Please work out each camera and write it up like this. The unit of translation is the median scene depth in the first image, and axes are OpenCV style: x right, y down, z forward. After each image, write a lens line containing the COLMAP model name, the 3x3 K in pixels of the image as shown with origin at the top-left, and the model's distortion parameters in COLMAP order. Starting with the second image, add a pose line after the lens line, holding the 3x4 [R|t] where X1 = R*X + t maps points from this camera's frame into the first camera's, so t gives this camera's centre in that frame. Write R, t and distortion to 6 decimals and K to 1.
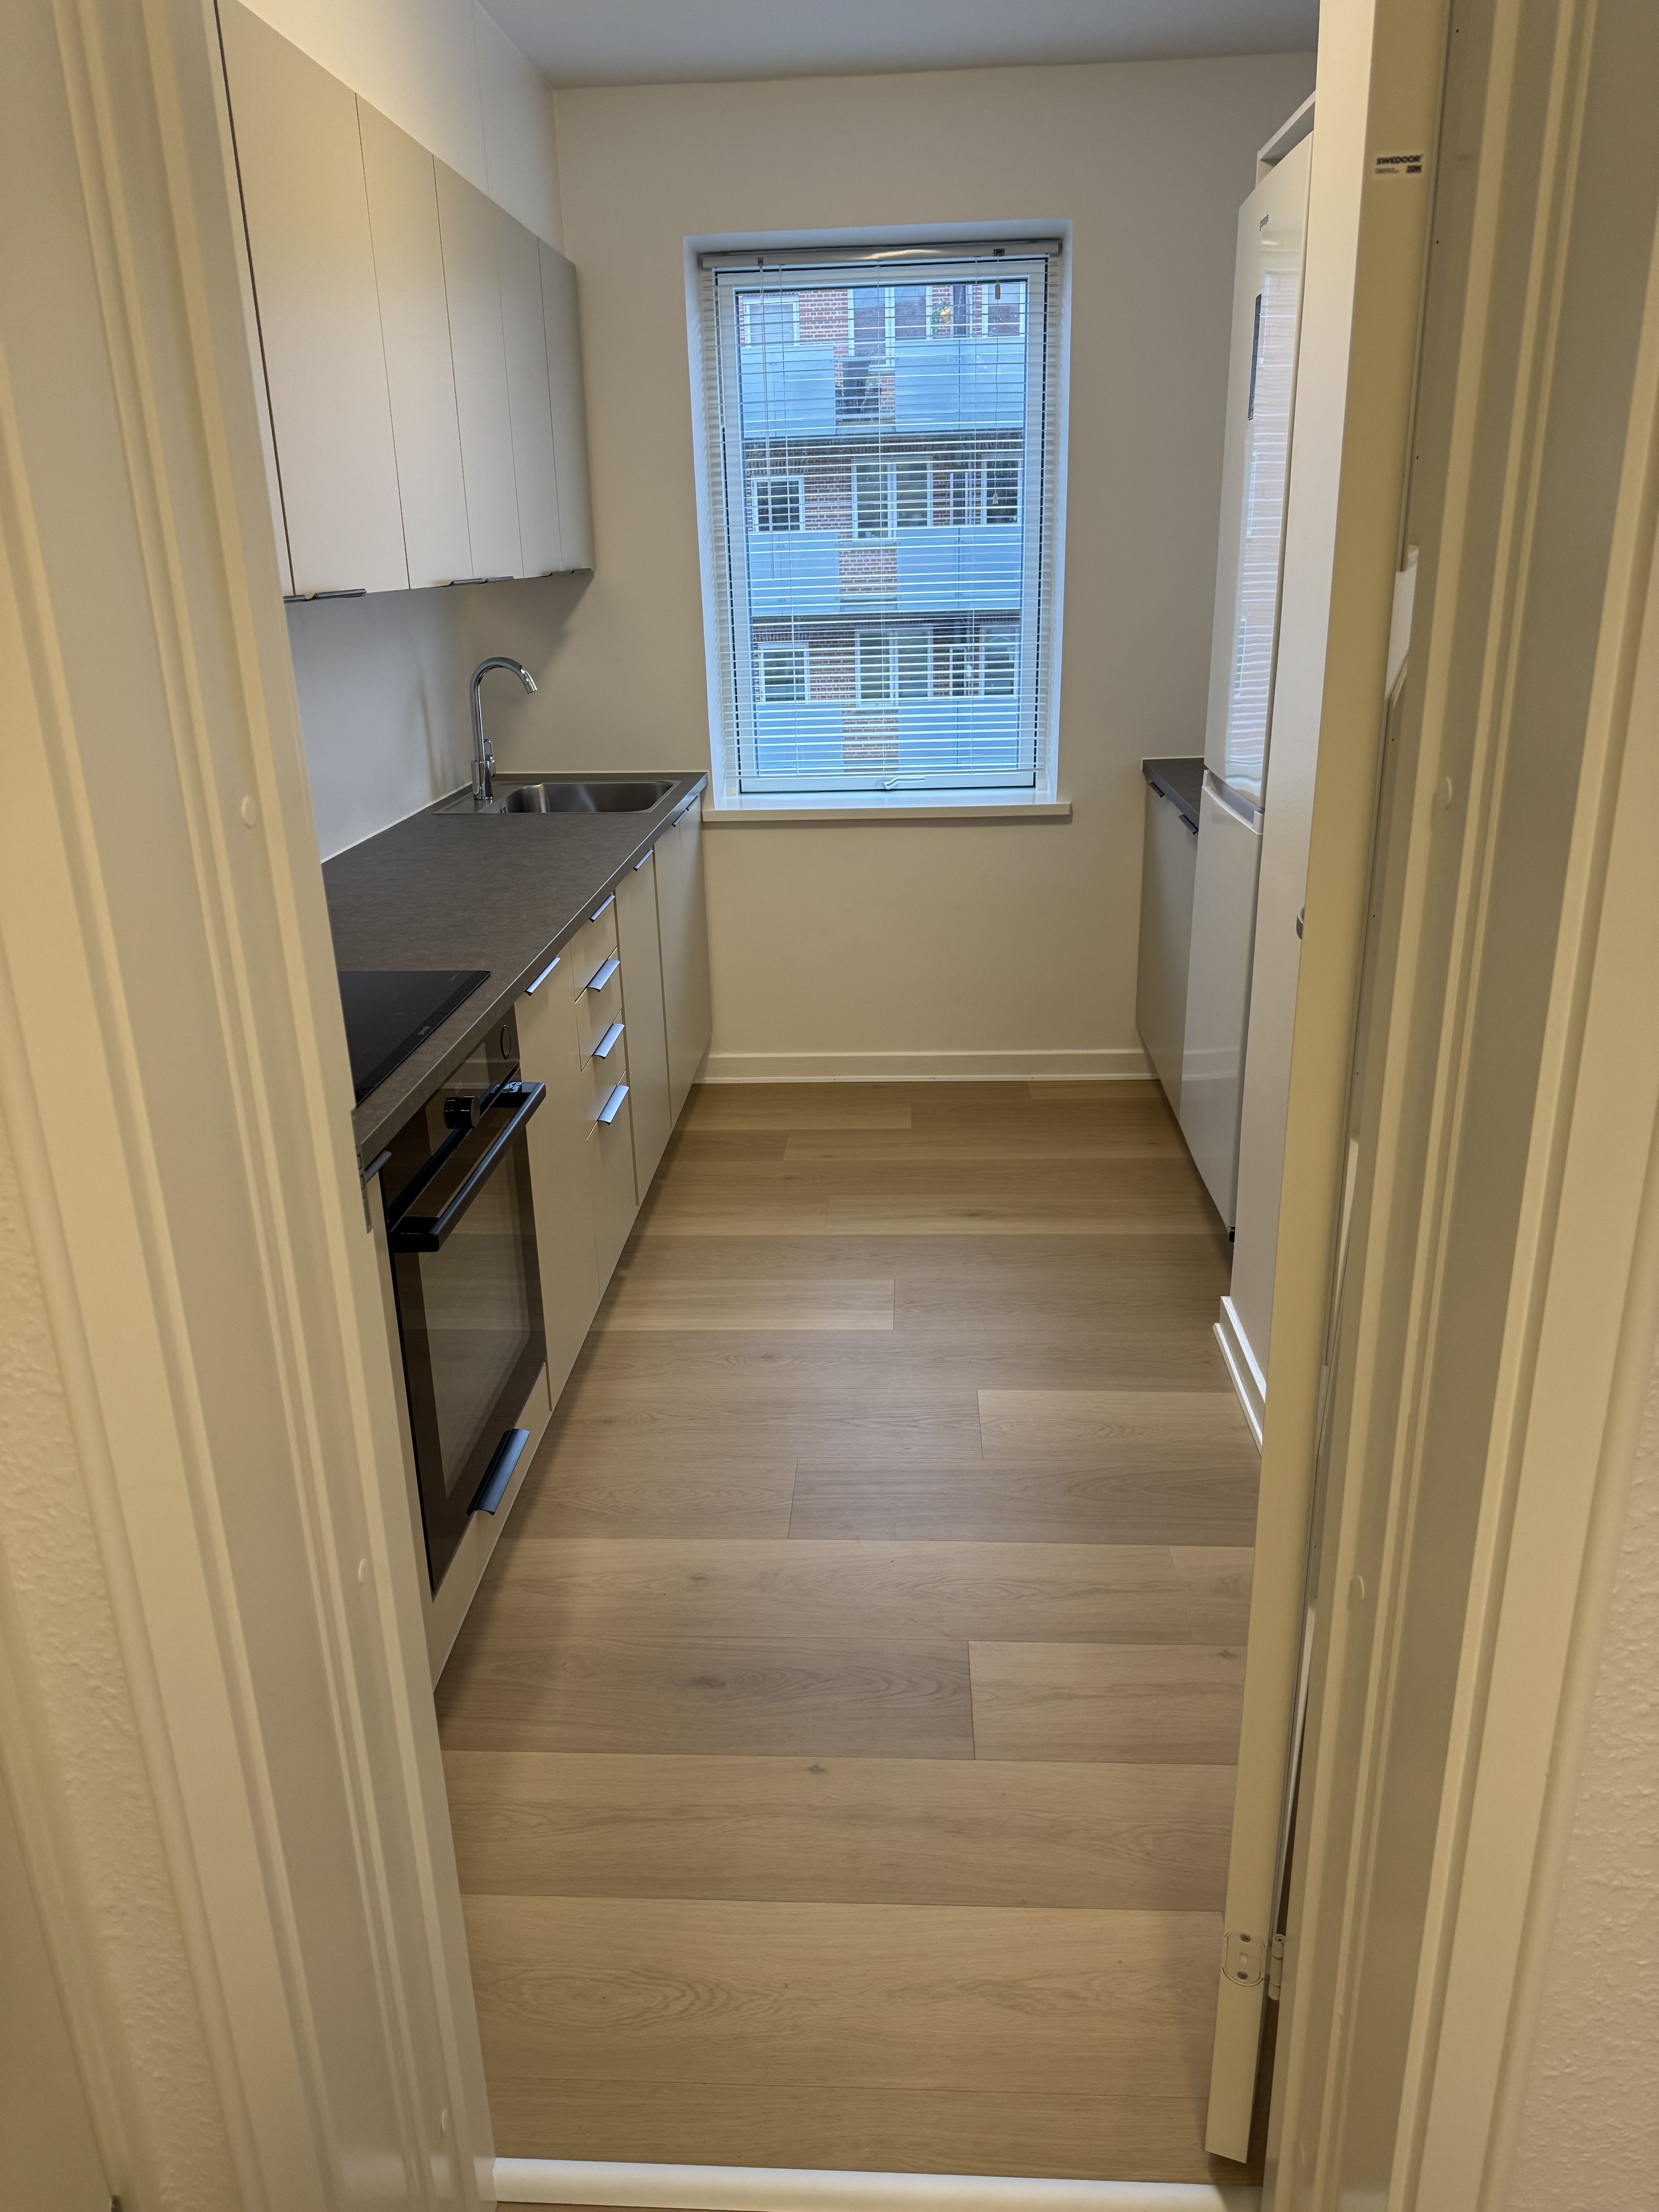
lens RADIAL K [[1523.9, 0, 841.6], [0, 1523.9, 1095.8], [0, 0, 1]] dist [0.077454, -0.110630]
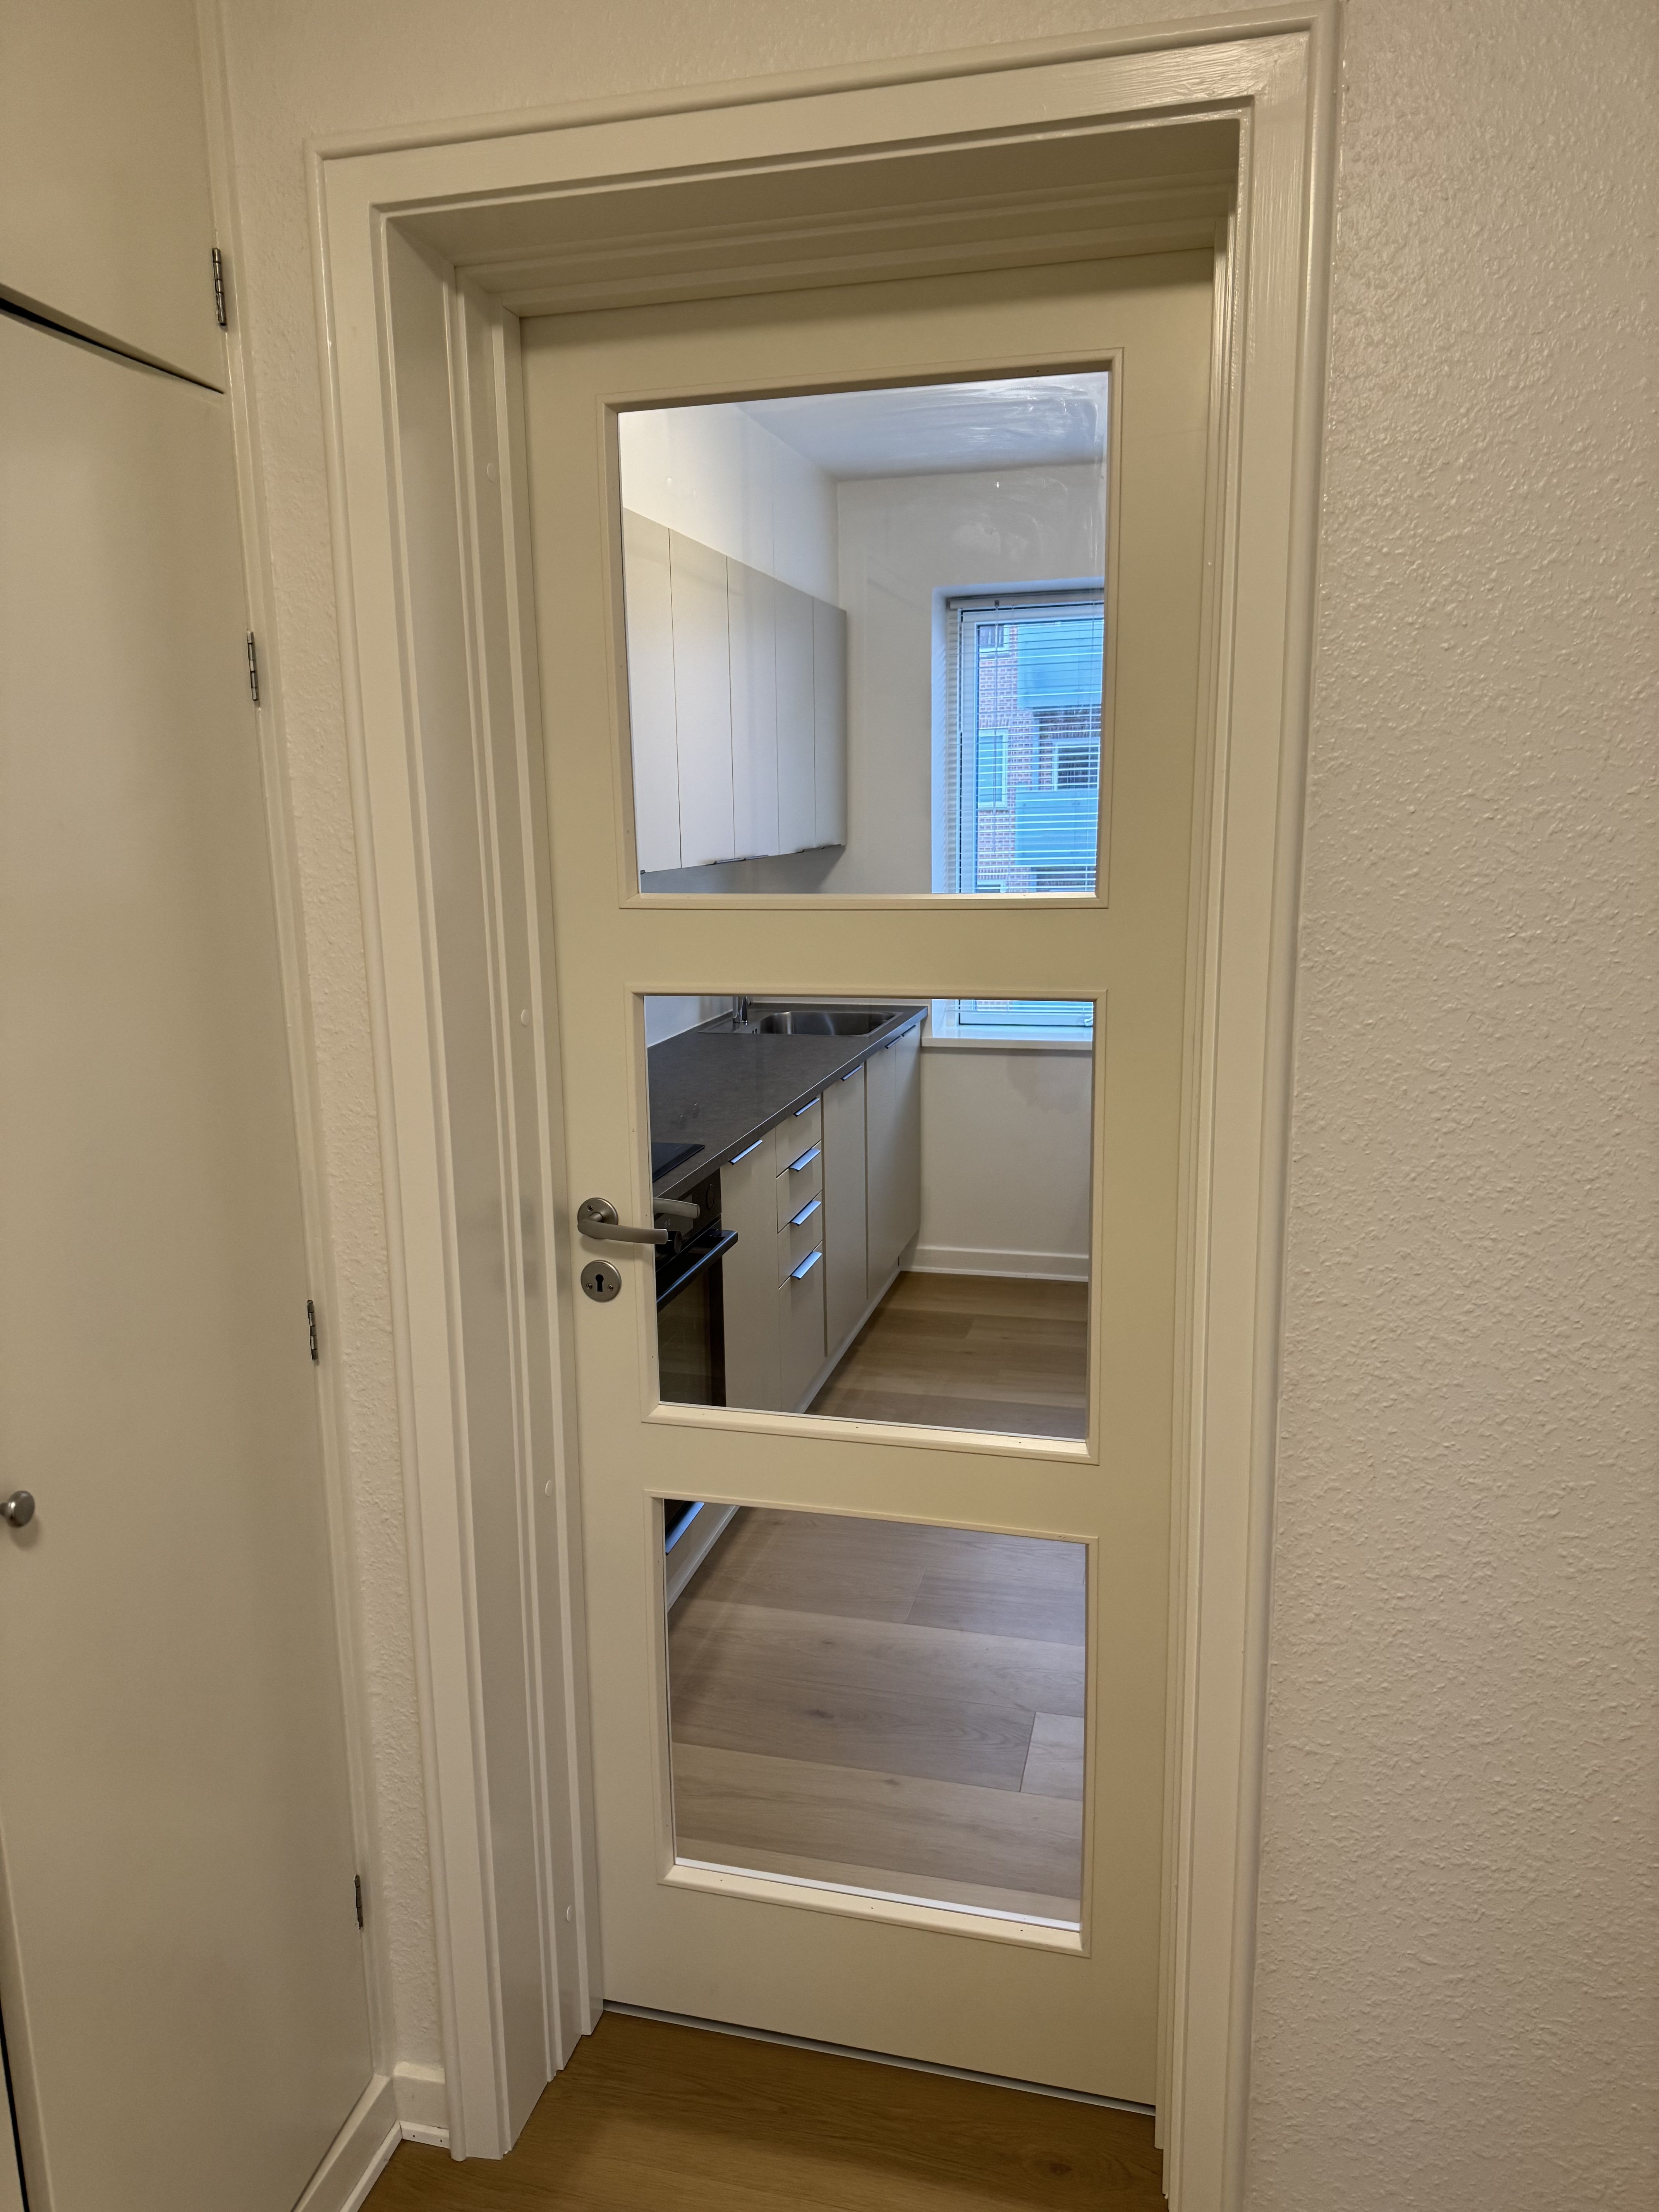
lens RADIAL K [[1523.9, 0, 841.6], [0, 1523.9, 1095.8], [0, 0, 1]] dist [0.077454, -0.110630]
pose [[0.981020, 0.043190, -0.189036, 0.081285], [-0.070919, 0.987254, -0.142479, 0.033549], [0.180473, 0.153181, 0.971579, -0.165390]]
